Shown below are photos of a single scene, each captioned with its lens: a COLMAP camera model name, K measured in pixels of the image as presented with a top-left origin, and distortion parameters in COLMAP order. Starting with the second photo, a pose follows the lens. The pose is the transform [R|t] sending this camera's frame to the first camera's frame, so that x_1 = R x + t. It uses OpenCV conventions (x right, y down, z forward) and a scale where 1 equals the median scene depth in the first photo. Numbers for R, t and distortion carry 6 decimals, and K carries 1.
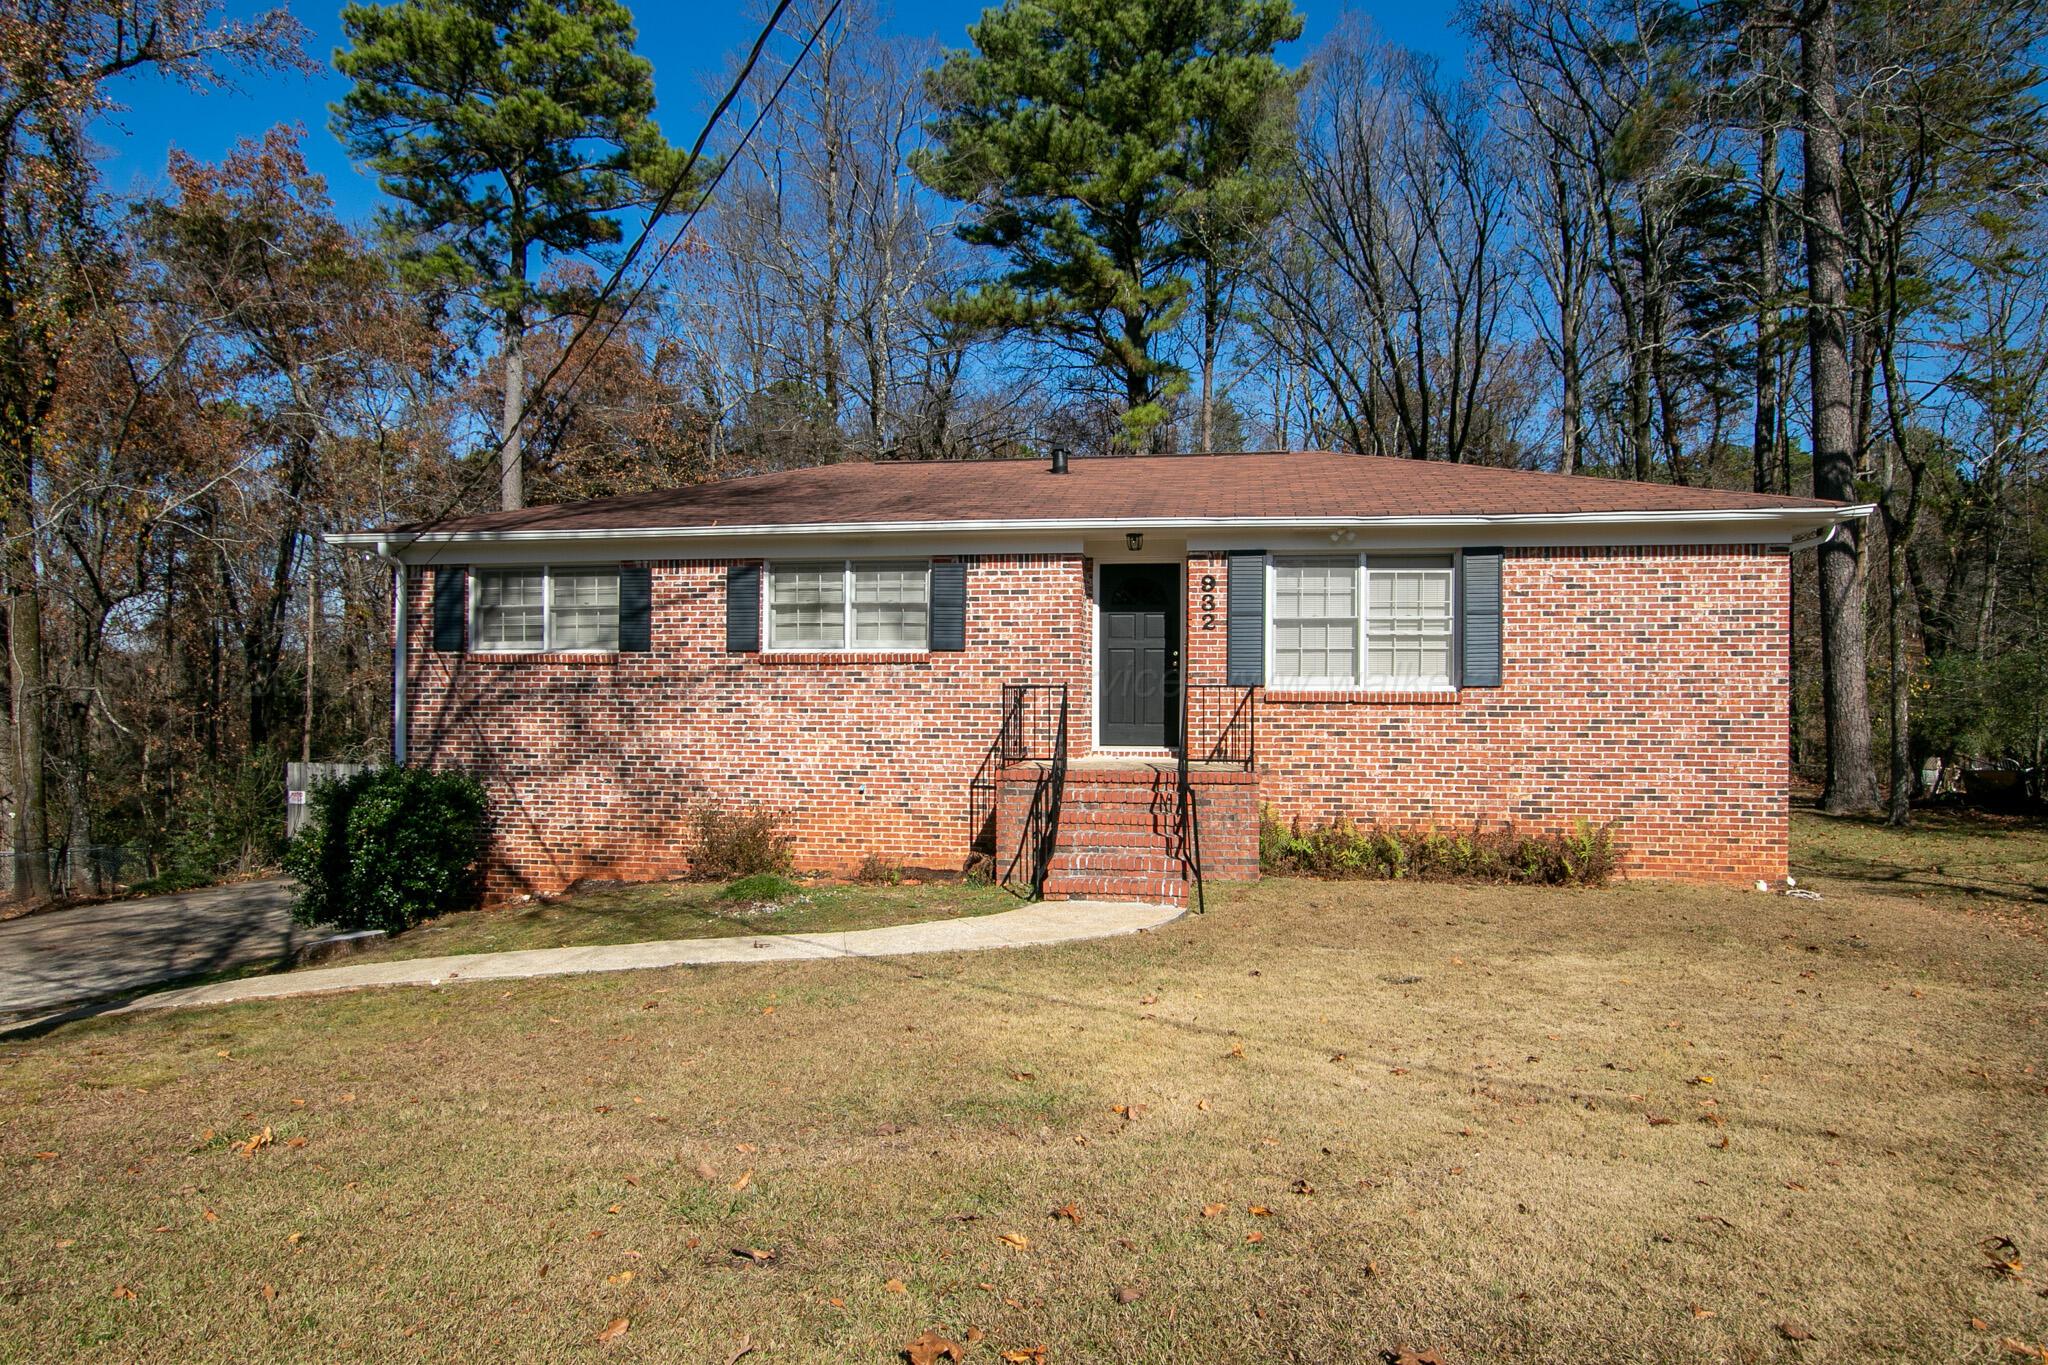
lens RADIAL K [[1223.2, 0, 988.5], [0, 1223.2, 688.7], [0, 0, 1]] dist [-0.014092, 0.002309]
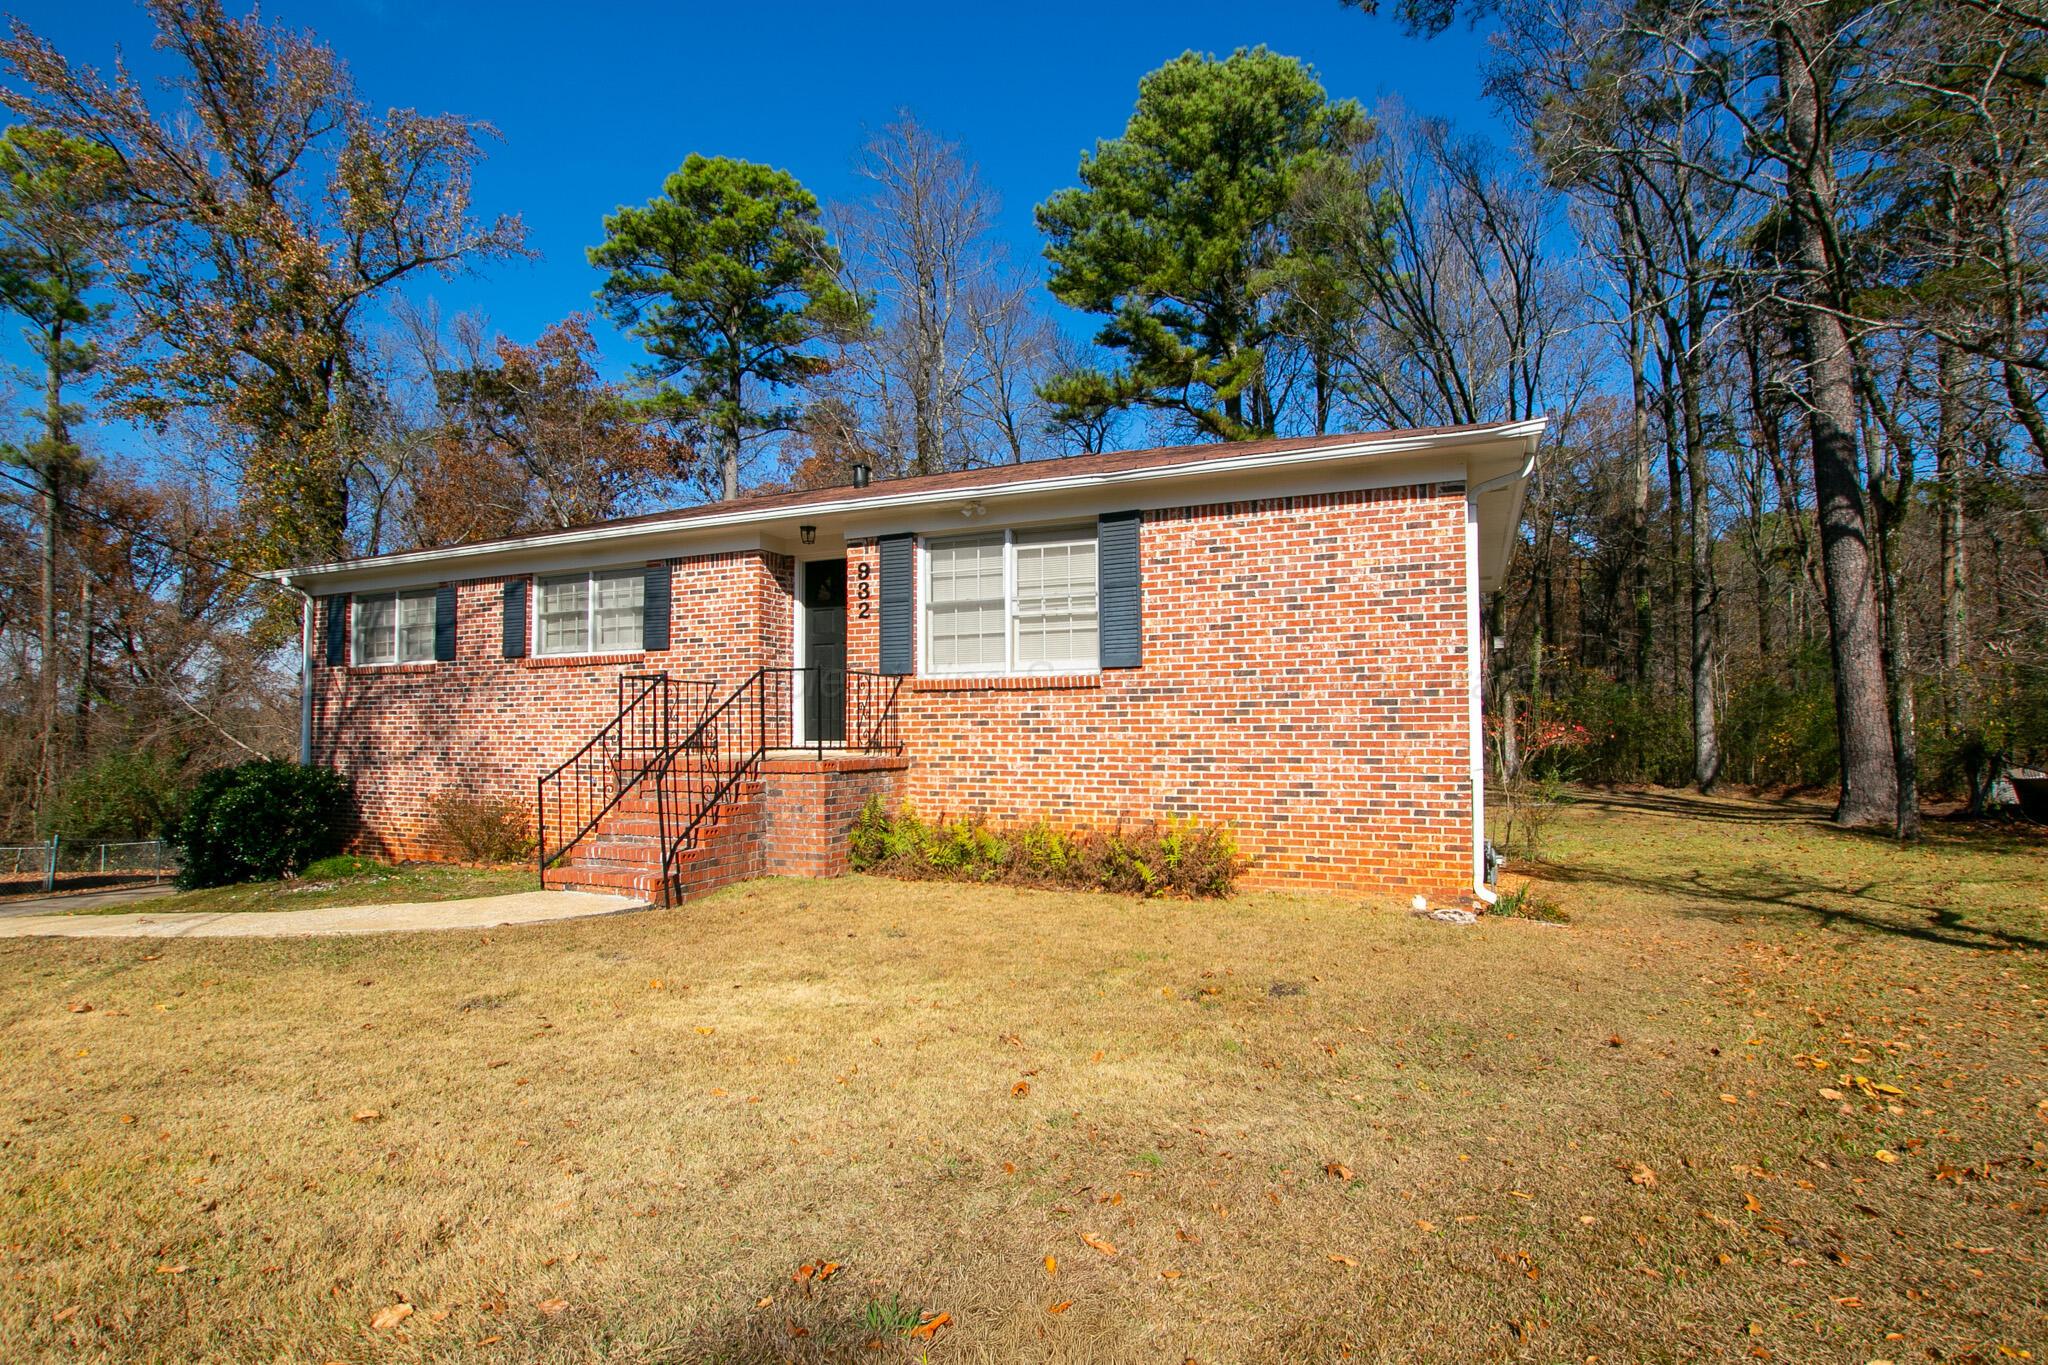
lens RADIAL K [[957.8, 0, 1006.9], [0, 957.8, 696.6], [0, 0, 1]] dist [-0.042797, 0.013249]
pose [[0.970359, -0.016879, -0.241078, 0.474807], [0.009897, 0.999497, -0.030143, 0.038261], [0.241466, 0.026863, 0.970037, 0.292539]]
